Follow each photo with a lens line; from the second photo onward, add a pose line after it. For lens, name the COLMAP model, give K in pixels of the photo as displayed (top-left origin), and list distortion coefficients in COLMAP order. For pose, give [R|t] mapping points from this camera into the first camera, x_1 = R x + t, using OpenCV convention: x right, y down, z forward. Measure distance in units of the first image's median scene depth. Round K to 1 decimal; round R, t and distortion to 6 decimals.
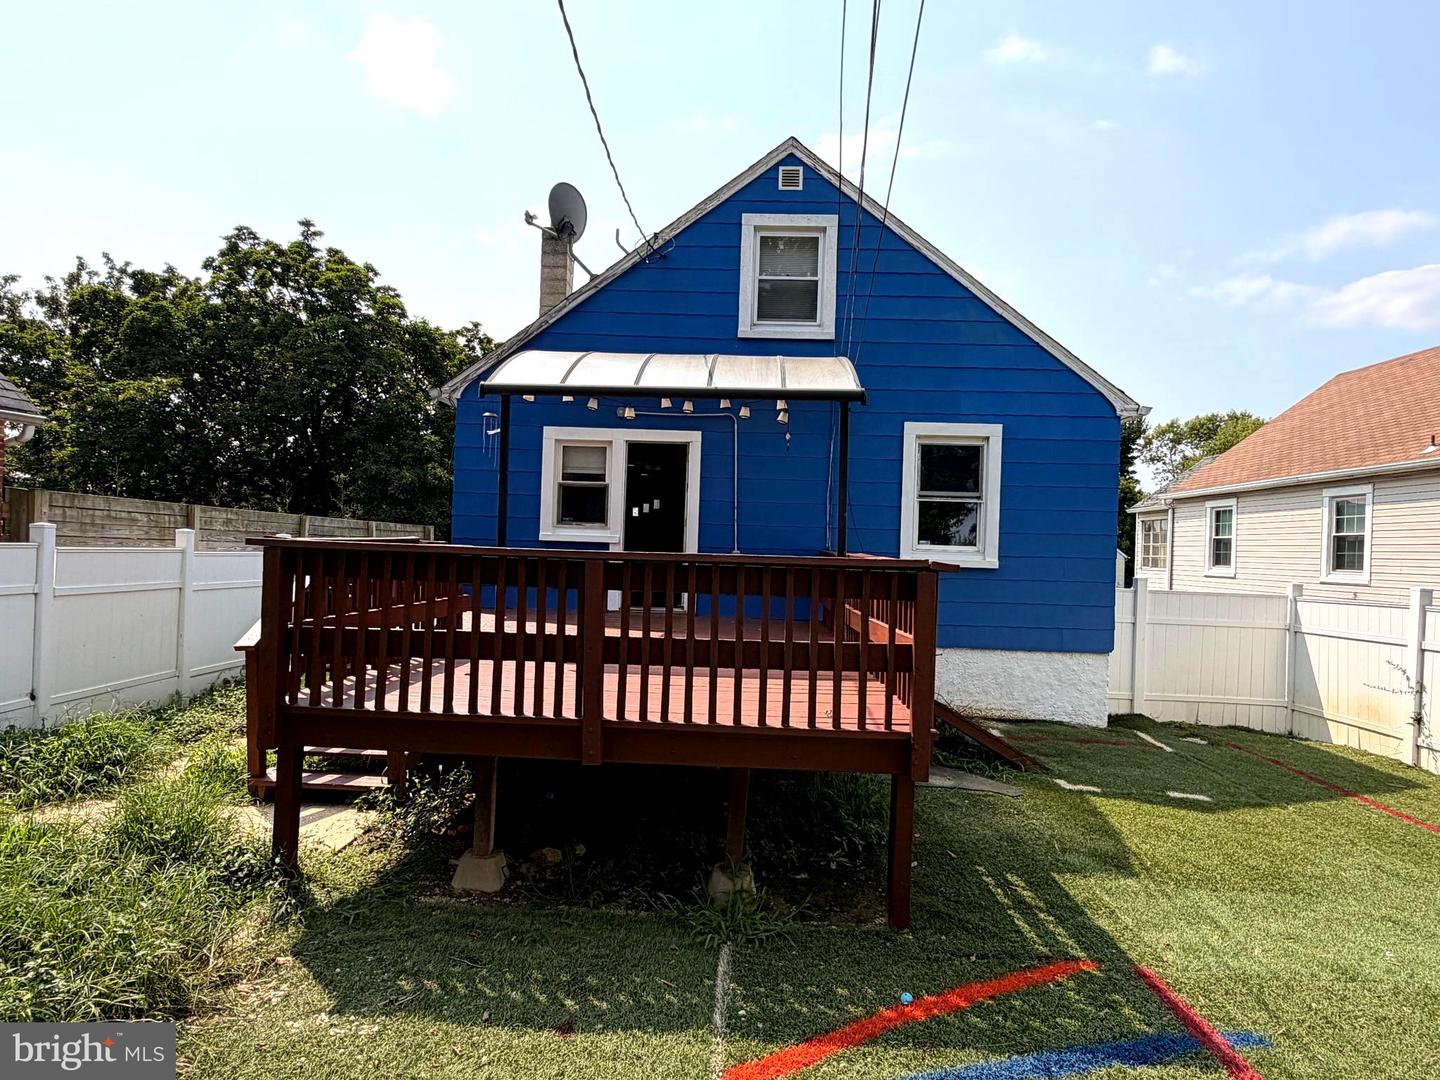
lens RADIAL K [[821.5, 0, 721.1], [0, 821.5, 552.6], [0, 0, 1]] dist [0.000010, 0.001200]
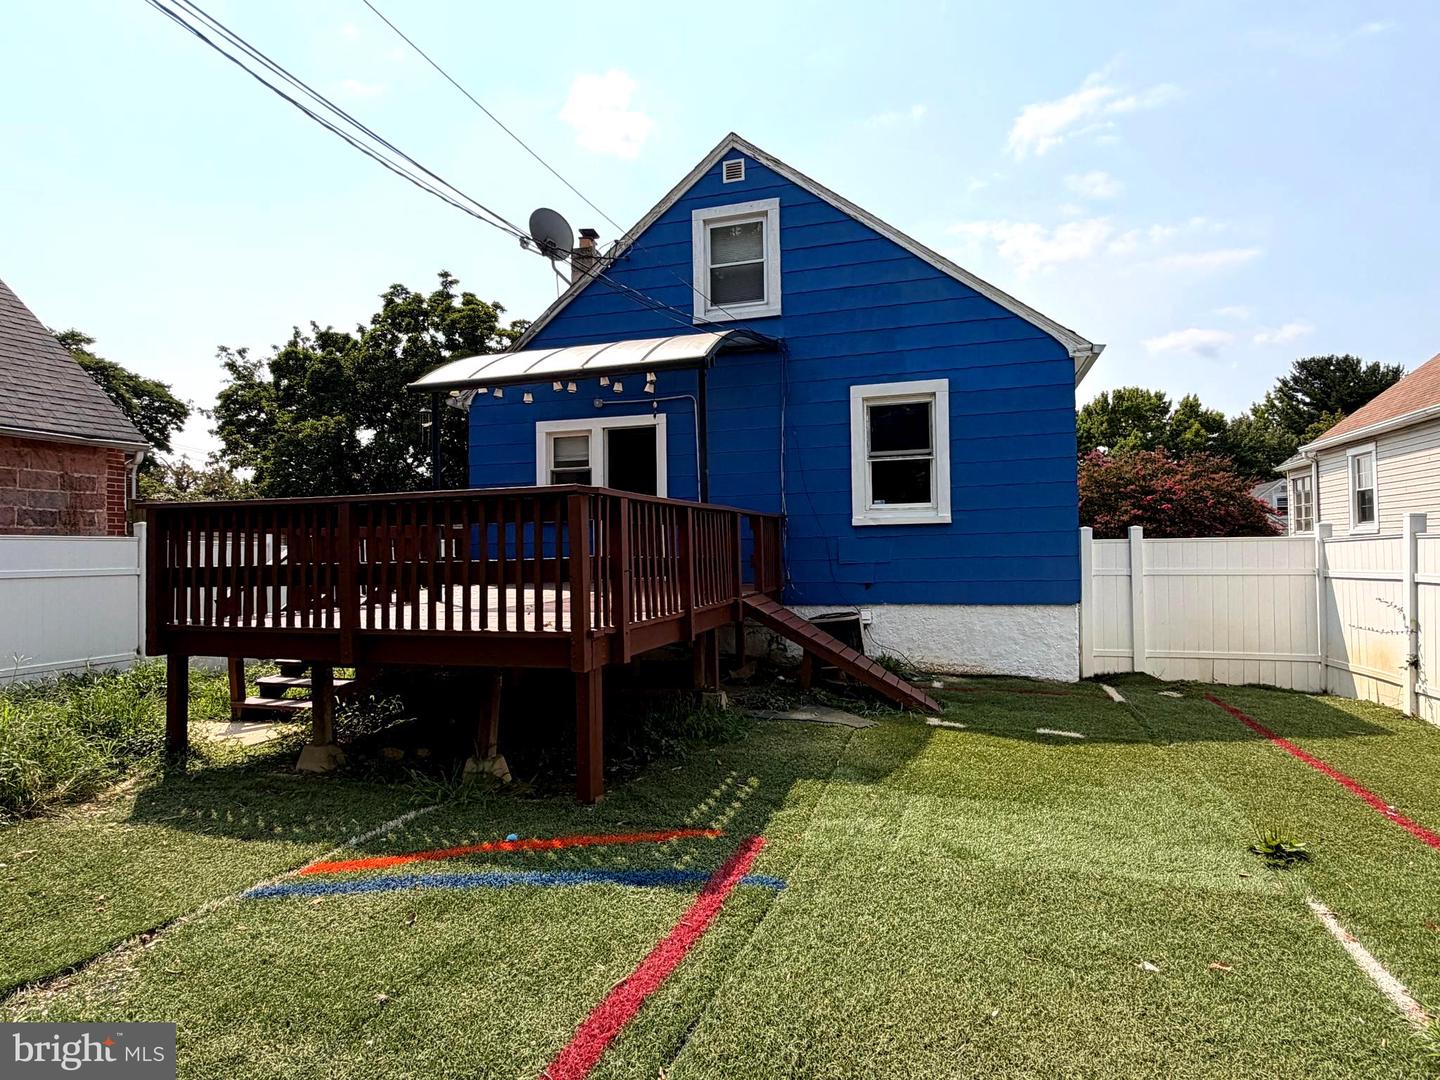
lens RADIAL K [[821.5, 0, 721.1], [0, 821.5, 552.6], [0, 0, 1]] dist [0.000010, 0.001200]
pose [[0.963682, -0.047822, -0.262737, 0.326322], [0.045397, 0.998852, -0.015295, 0.057339], [0.263167, 0.002812, 0.964746, -0.036107]]
